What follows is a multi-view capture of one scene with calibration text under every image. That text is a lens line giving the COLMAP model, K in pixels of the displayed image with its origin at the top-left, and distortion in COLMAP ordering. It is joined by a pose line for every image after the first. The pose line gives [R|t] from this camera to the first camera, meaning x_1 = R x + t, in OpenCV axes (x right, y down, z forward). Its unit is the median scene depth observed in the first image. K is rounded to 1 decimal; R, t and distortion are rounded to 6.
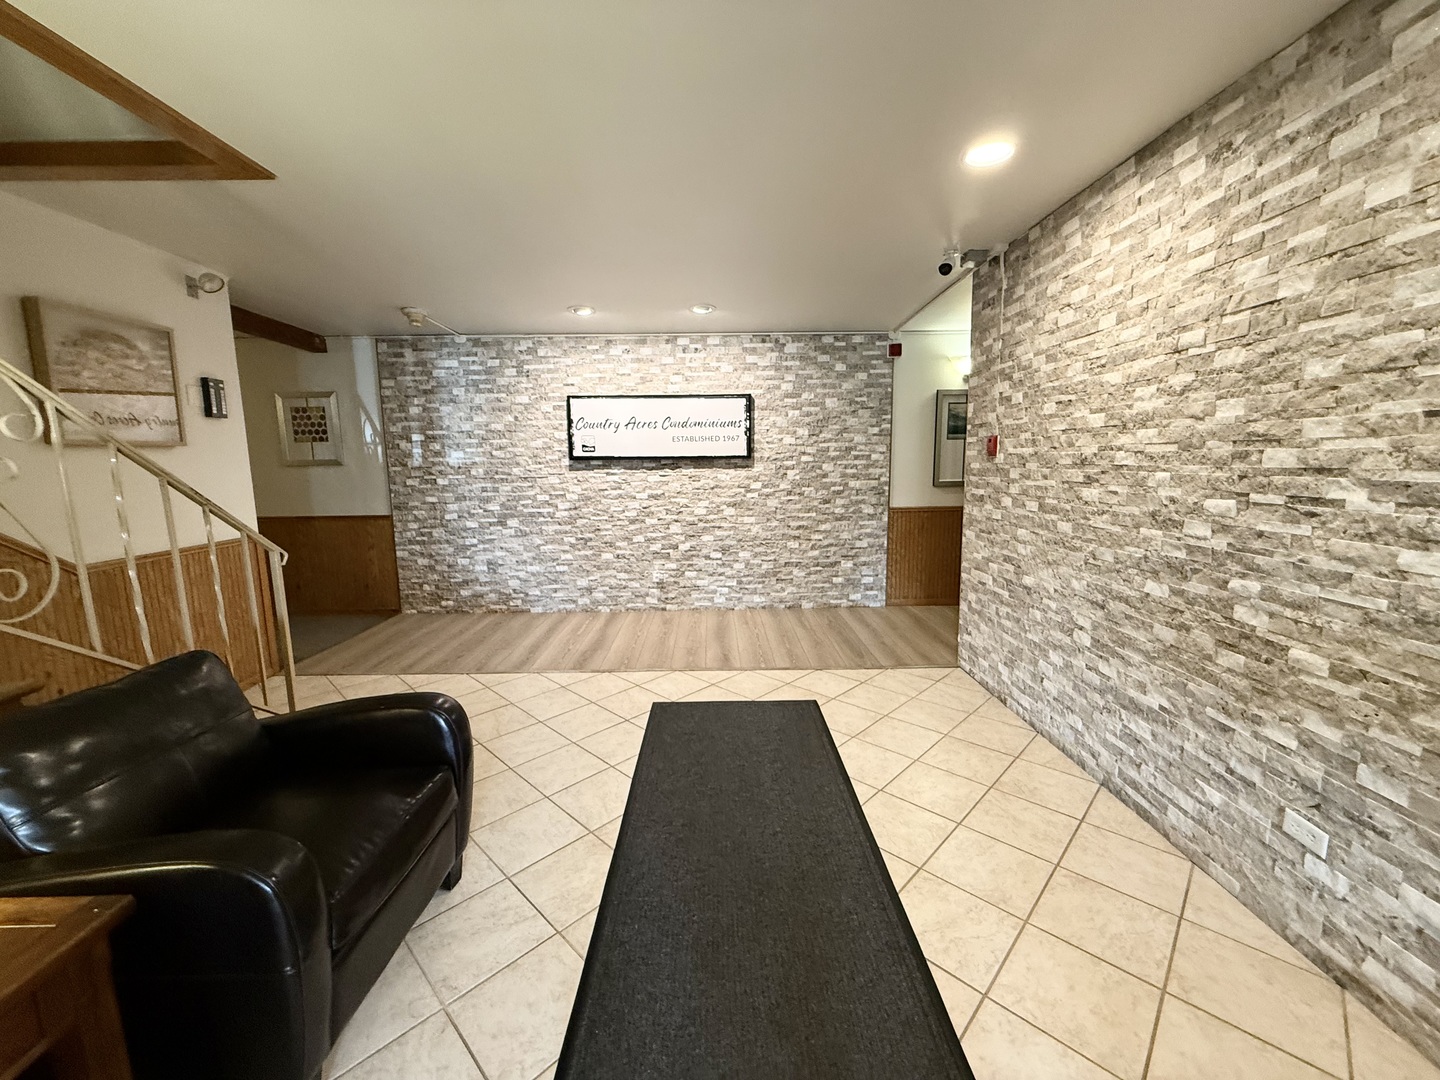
lens RADIAL K [[574.0, 0, 709.8], [0, 574.0, 539.4], [0, 0, 1]] dist [-0.006044, -0.000119]
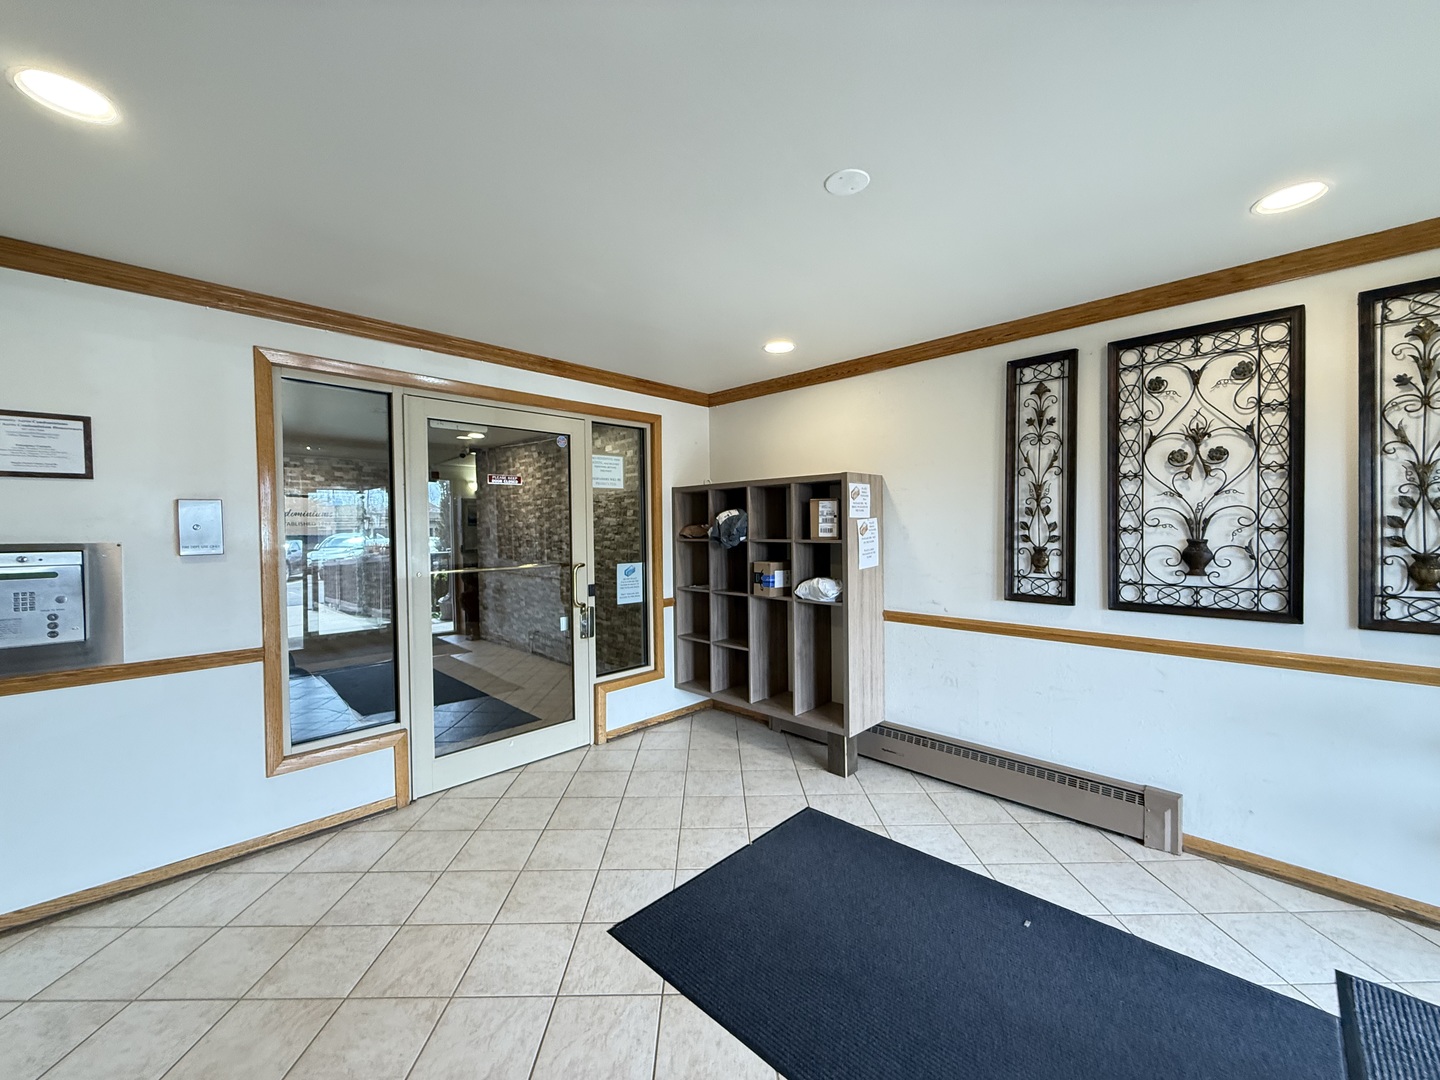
lens RADIAL K [[574.0, 0, 722.5], [0, 574.0, 538.1], [0, 0, 1]] dist [-0.006044, -0.000119]
pose [[0.696803, -0.006911, 0.717229, -0.321341], [0.100656, 0.991000, -0.088241, 0.101651], [-0.710165, 0.133680, 0.691228, -0.804541]]
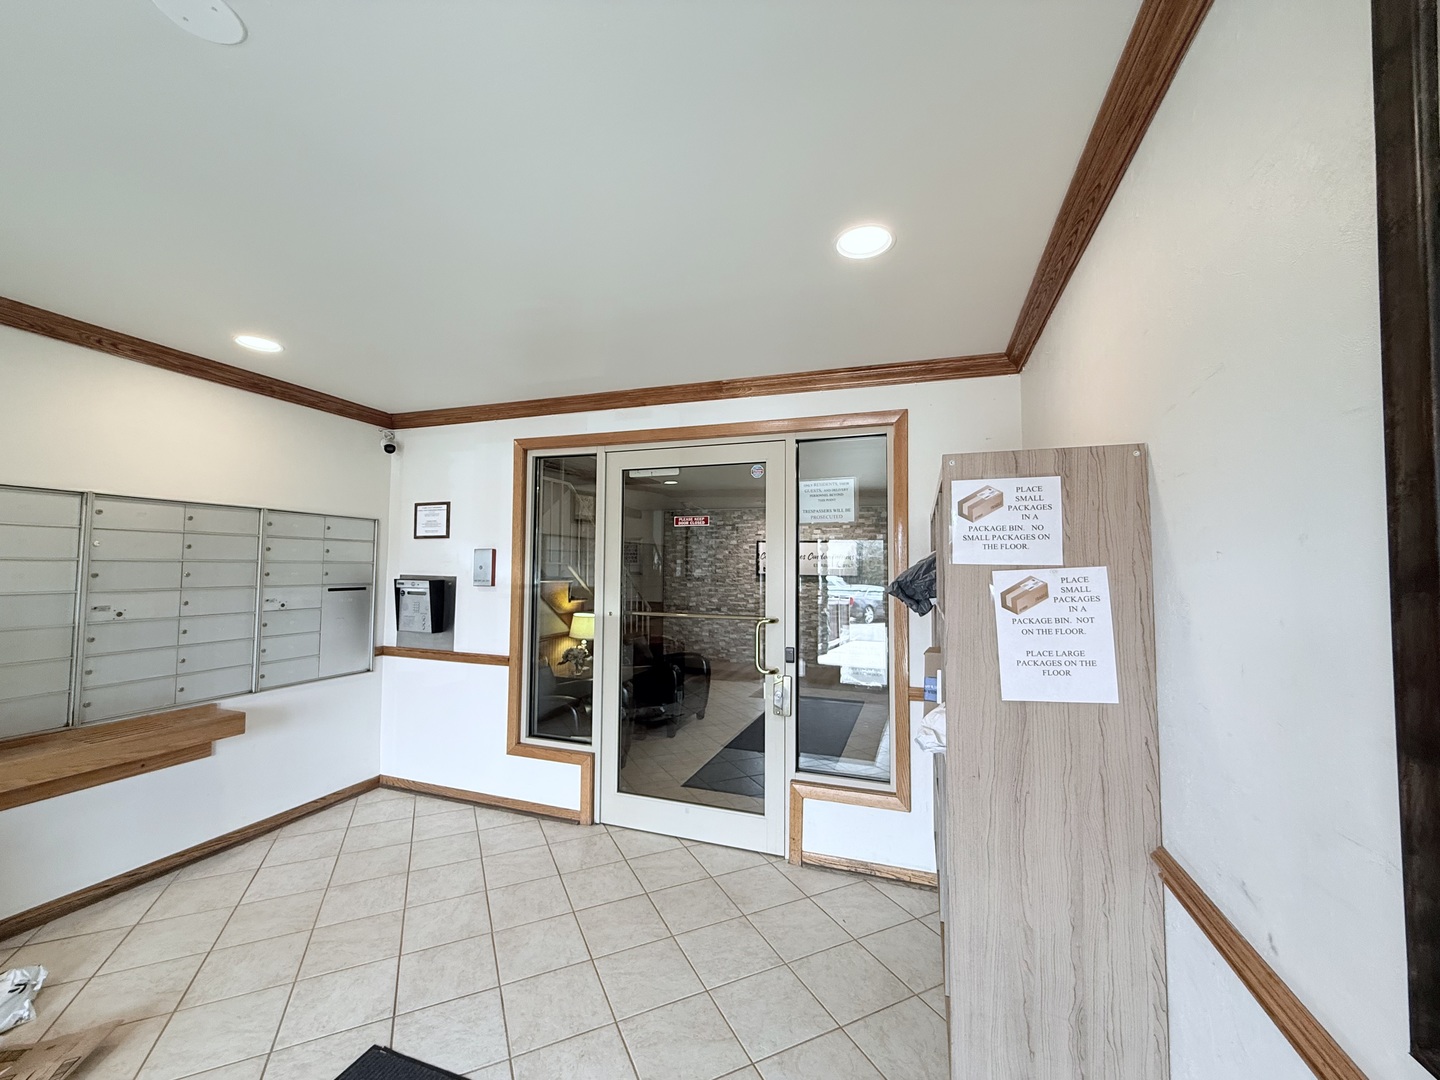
lens RADIAL K [[574.0, 0, 722.1], [0, 574.0, 537.5], [0, 0, 1]] dist [-0.006044, -0.000119]
pose [[0.944605, 0.007418, -0.328125, 0.248076], [-0.070283, 0.981125, -0.180150, 0.077374], [0.320595, 0.193233, 0.927297, -0.739032]]
